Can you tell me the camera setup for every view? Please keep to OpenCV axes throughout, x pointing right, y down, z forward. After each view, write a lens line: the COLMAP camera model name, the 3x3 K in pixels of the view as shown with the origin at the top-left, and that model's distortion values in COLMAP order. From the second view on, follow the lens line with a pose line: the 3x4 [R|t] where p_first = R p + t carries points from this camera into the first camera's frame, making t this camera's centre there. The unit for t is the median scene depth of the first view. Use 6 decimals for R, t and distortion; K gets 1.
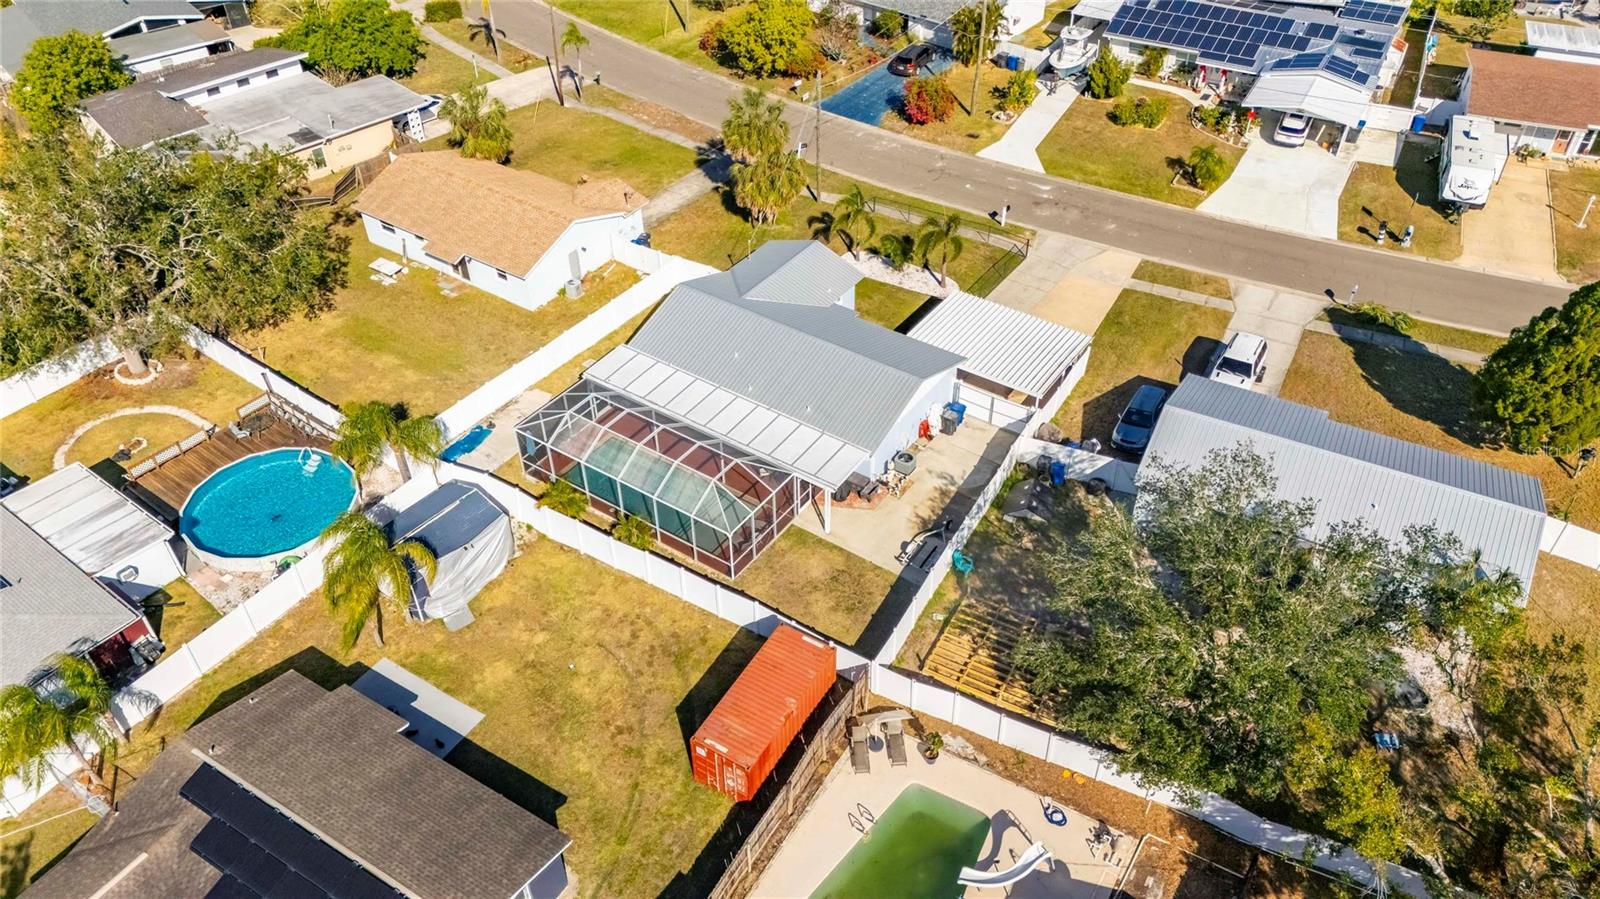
lens RADIAL K [[1170.1, 0, 803.7], [0, 1170.1, 458.8], [0, 0, 1]] dist [0.067185, -0.061015]
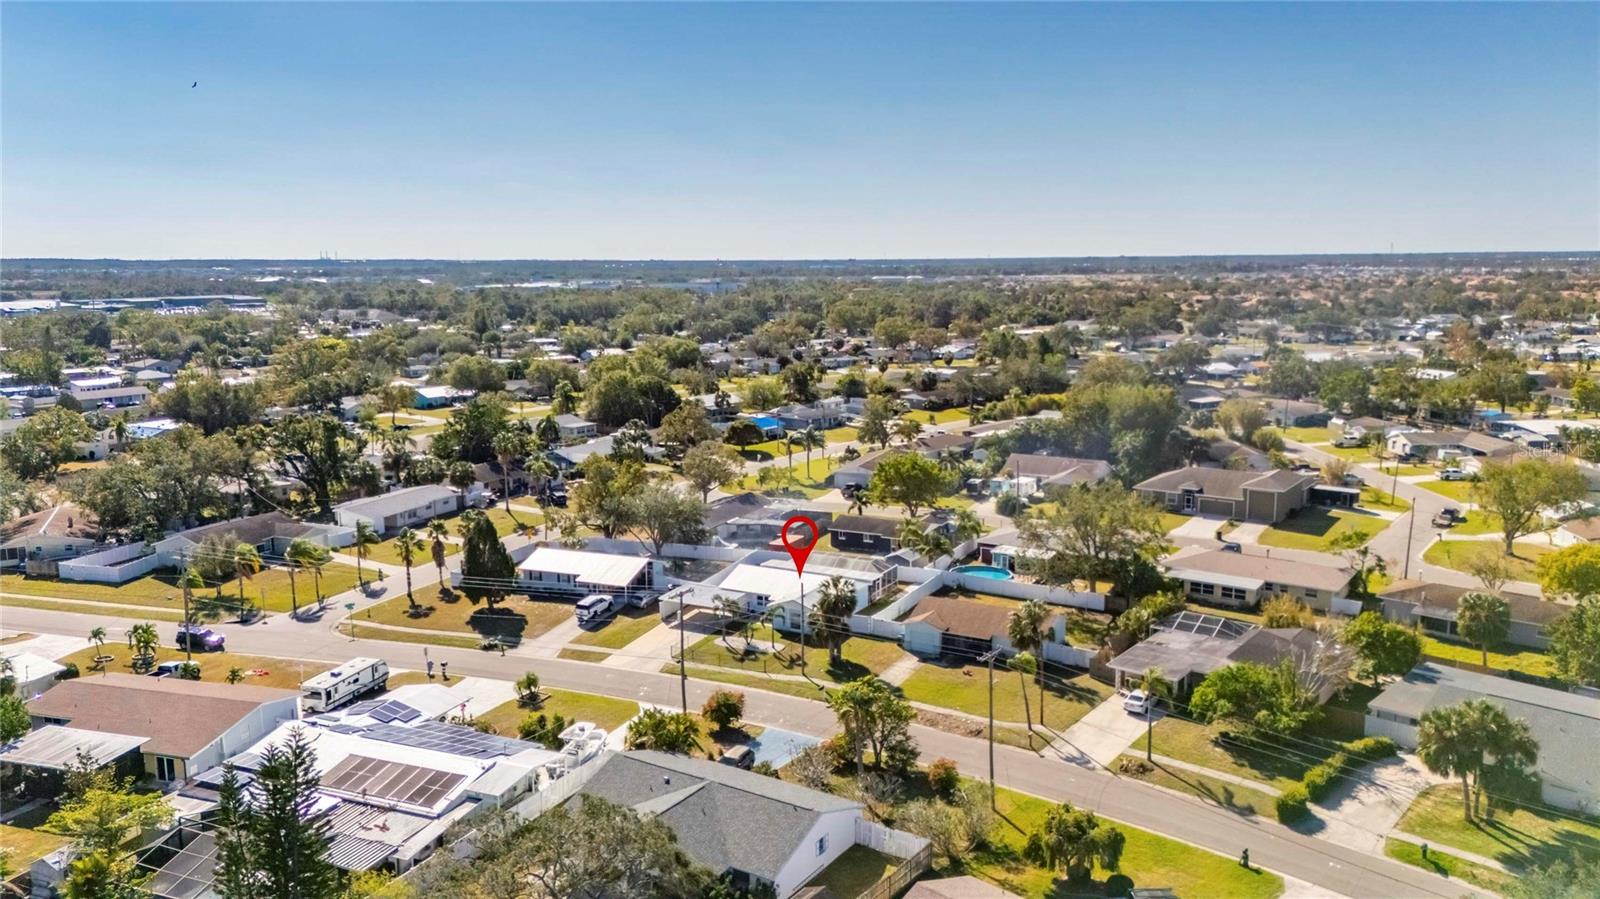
lens RADIAL K [[1170.1, 0, 805.0], [0, 1170.1, 460.6], [0, 0, 1]] dist [0.067185, -0.061015]
pose [[-0.993976, 0.030368, -0.105304, 0.159317], [-0.061719, 0.638892, 0.766817, -1.533082], [0.090564, 0.768697, -0.633169, 1.746127]]
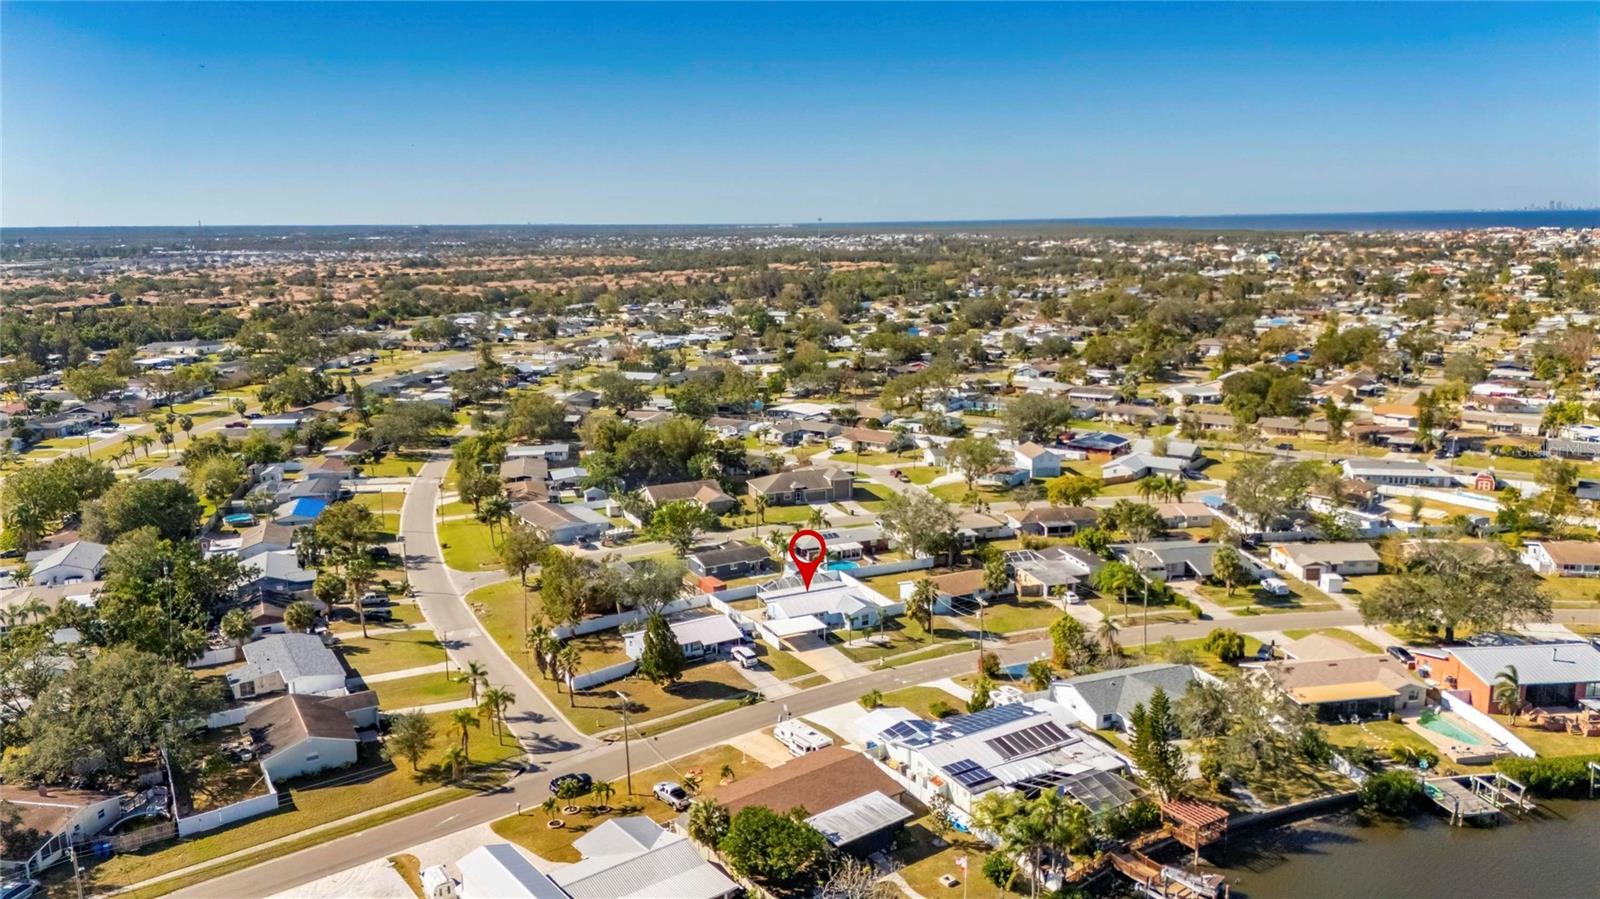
lens RADIAL K [[1170.1, 0, 808.5], [0, 1170.1, 446.3], [0, 0, 1]] dist [0.067185, -0.061015]
pose [[-0.486879, 0.175926, -0.855569, 2.087336], [-0.558330, 0.690591, 0.459731, -1.438894], [0.671727, 0.701523, -0.238009, 1.127826]]
